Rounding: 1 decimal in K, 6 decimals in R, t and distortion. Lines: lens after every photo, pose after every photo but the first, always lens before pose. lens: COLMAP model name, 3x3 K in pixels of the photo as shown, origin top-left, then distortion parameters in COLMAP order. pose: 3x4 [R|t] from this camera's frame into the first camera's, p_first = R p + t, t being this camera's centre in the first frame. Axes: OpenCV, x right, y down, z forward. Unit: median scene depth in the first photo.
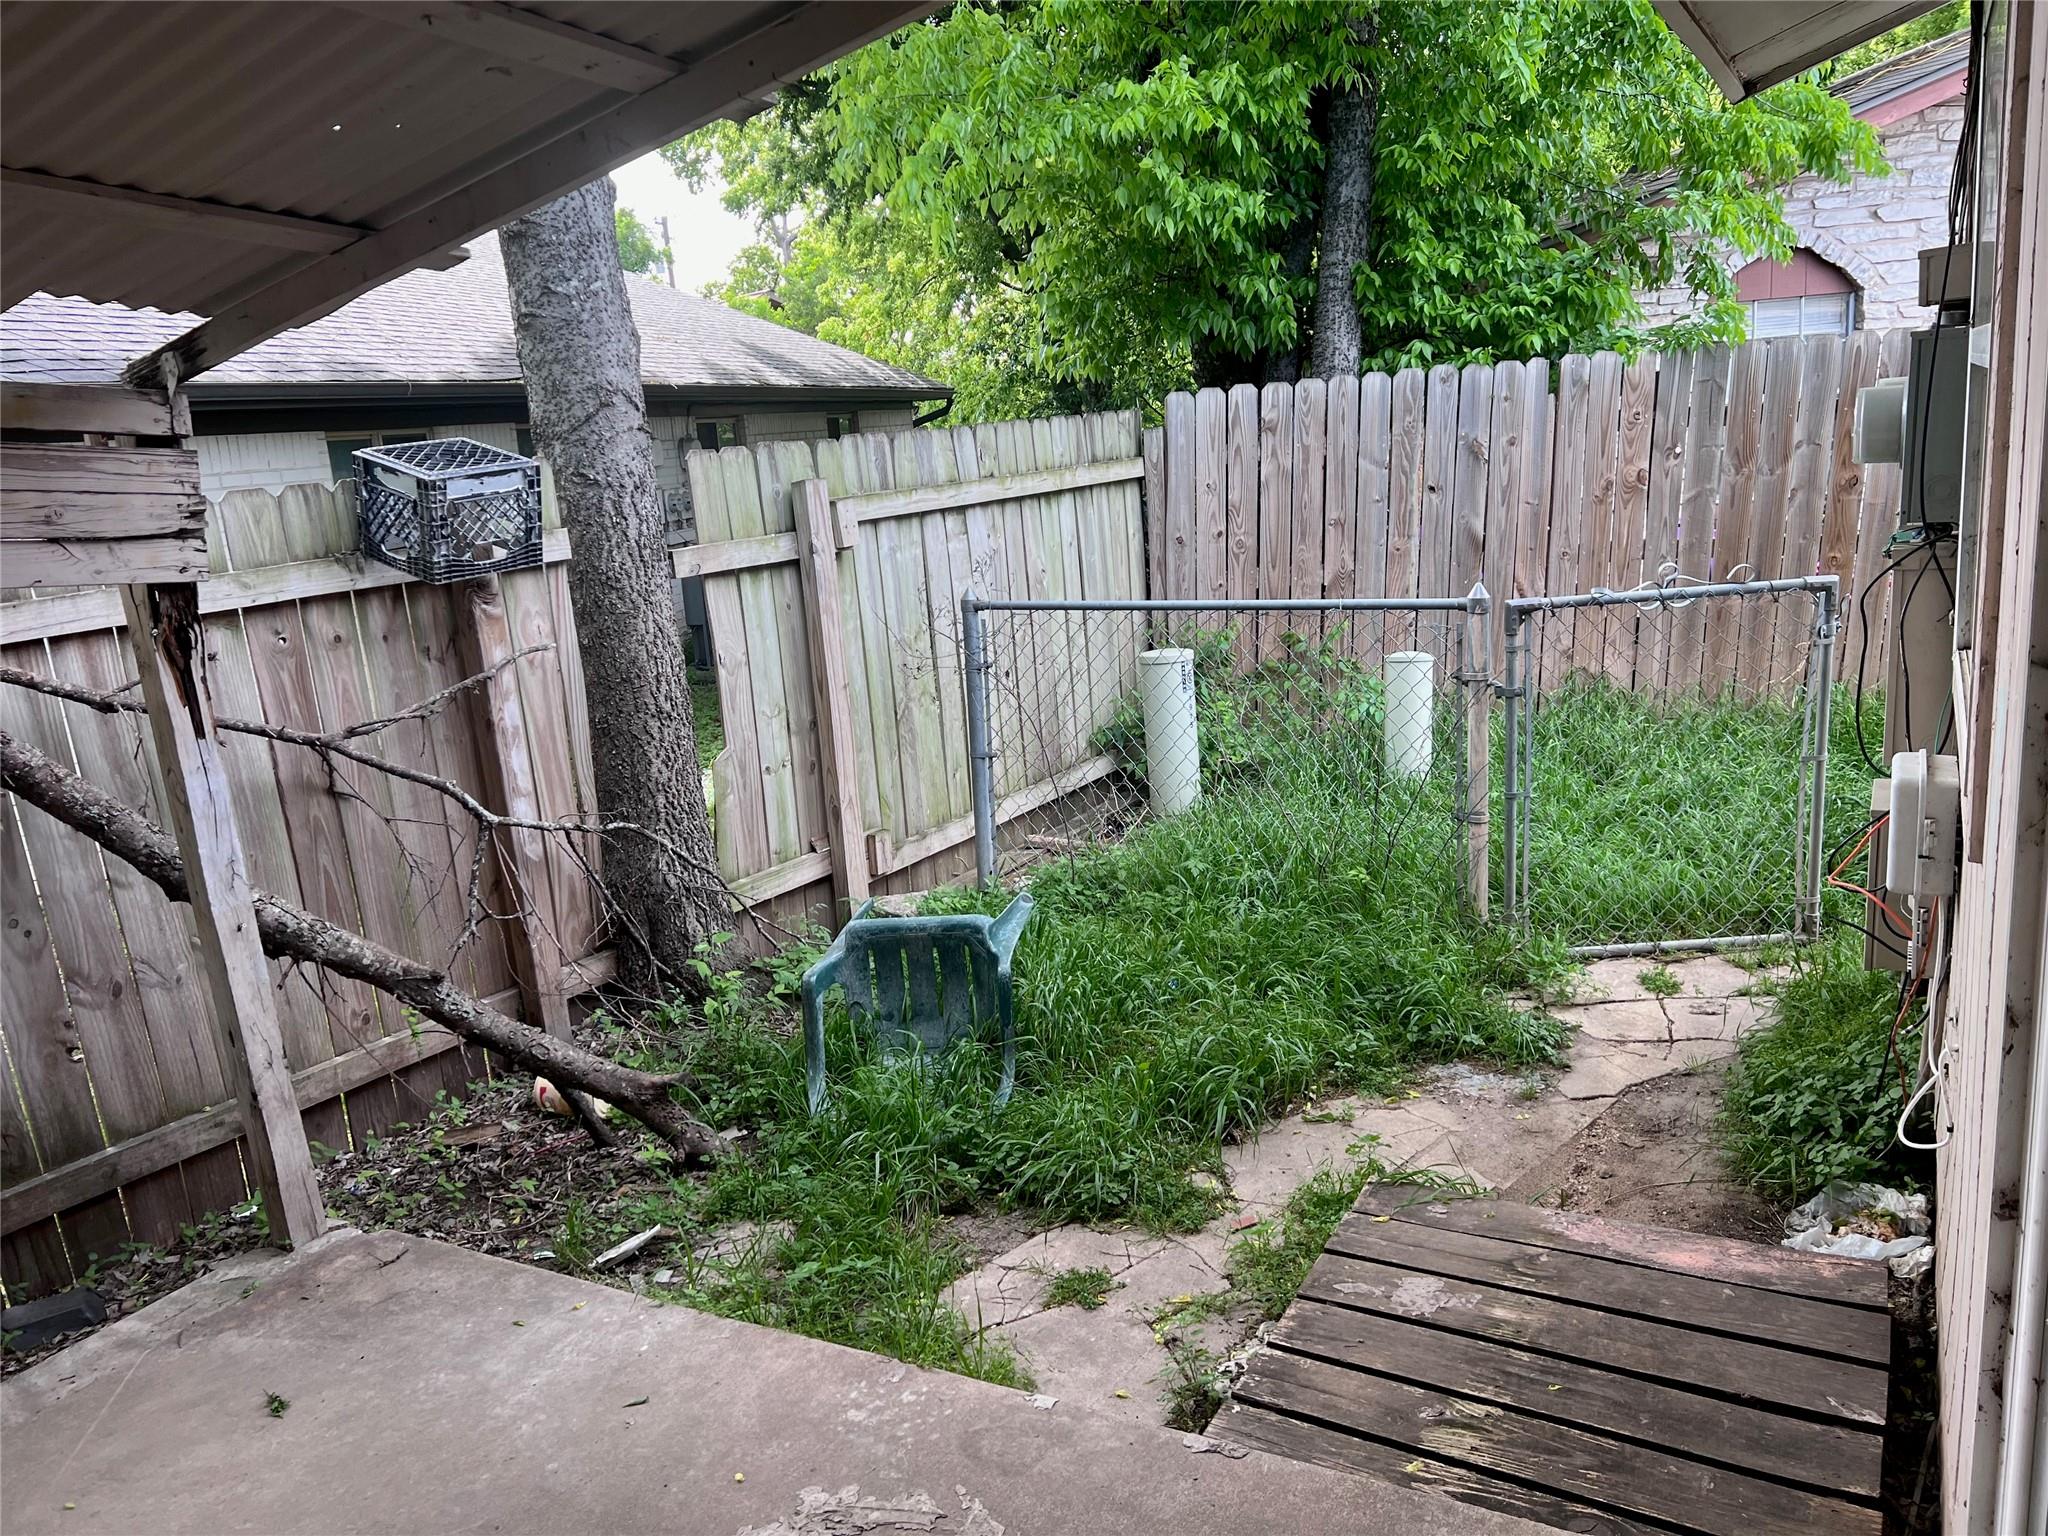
lens RADIAL K [[1537.8, 0, 1020.0], [0, 1537.8, 757.6], [0, 0, 1]] dist [0.051223, -0.019342]
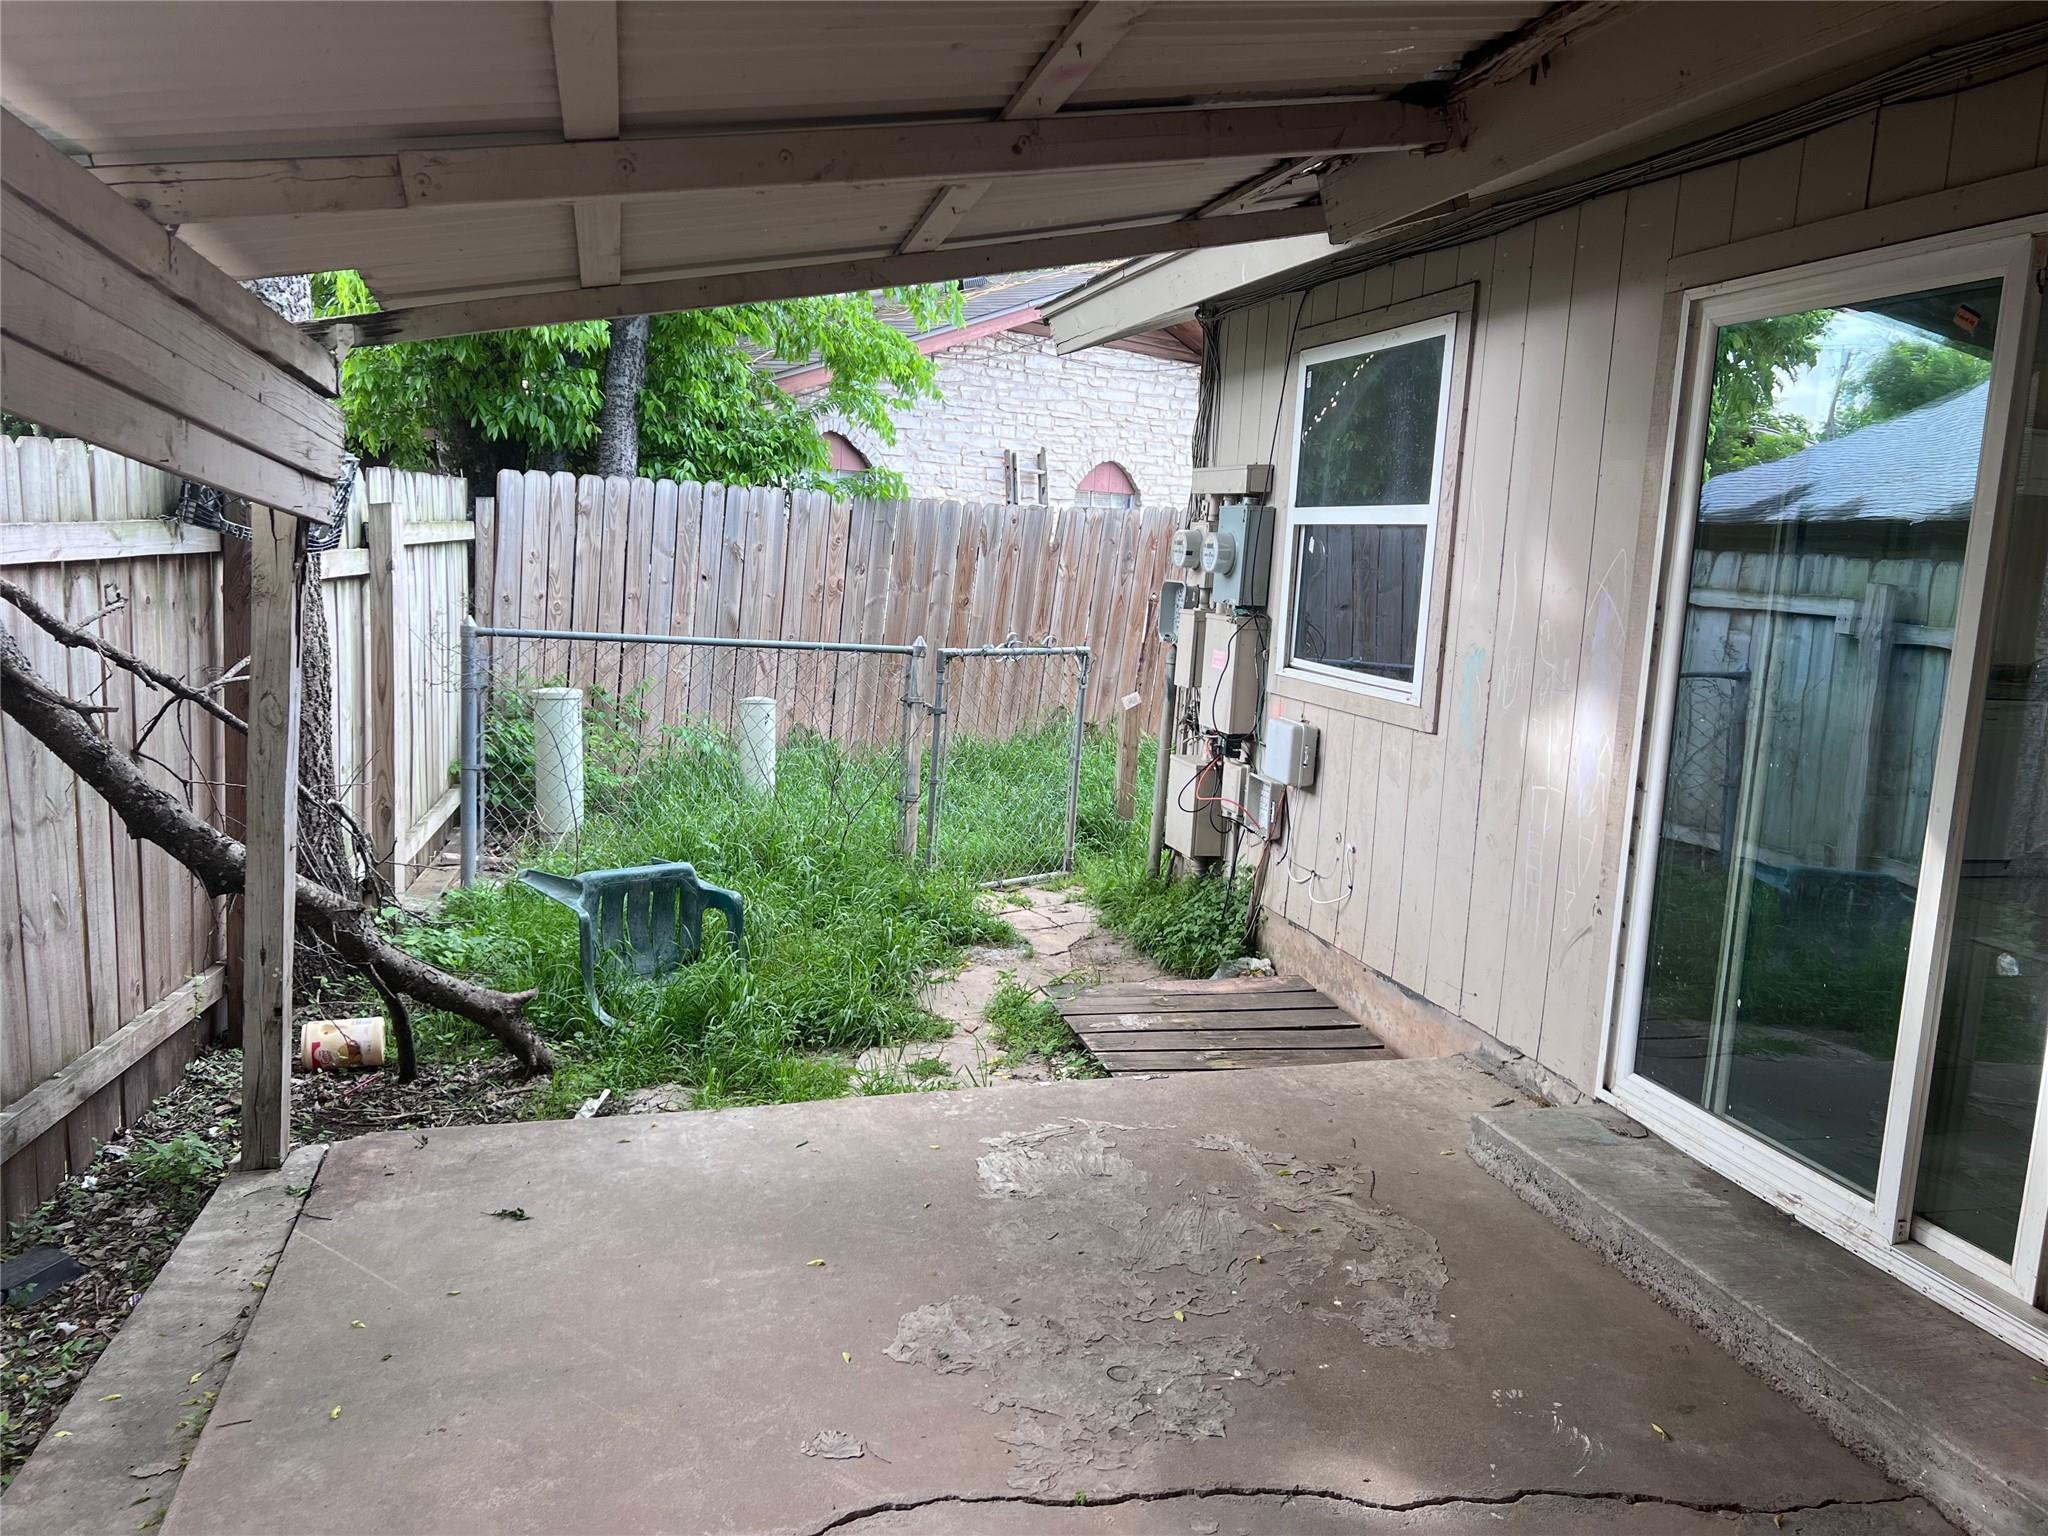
lens RADIAL K [[1537.8, 0, 1025.6], [0, 1537.8, 772.0], [0, 0, 1]] dist [0.051223, -0.019342]
pose [[0.701602, 0.009896, 0.712500, -0.468671], [0.044379, 0.997356, -0.057552, 0.072580], [-0.711185, 0.071999, 0.699308, -0.059208]]
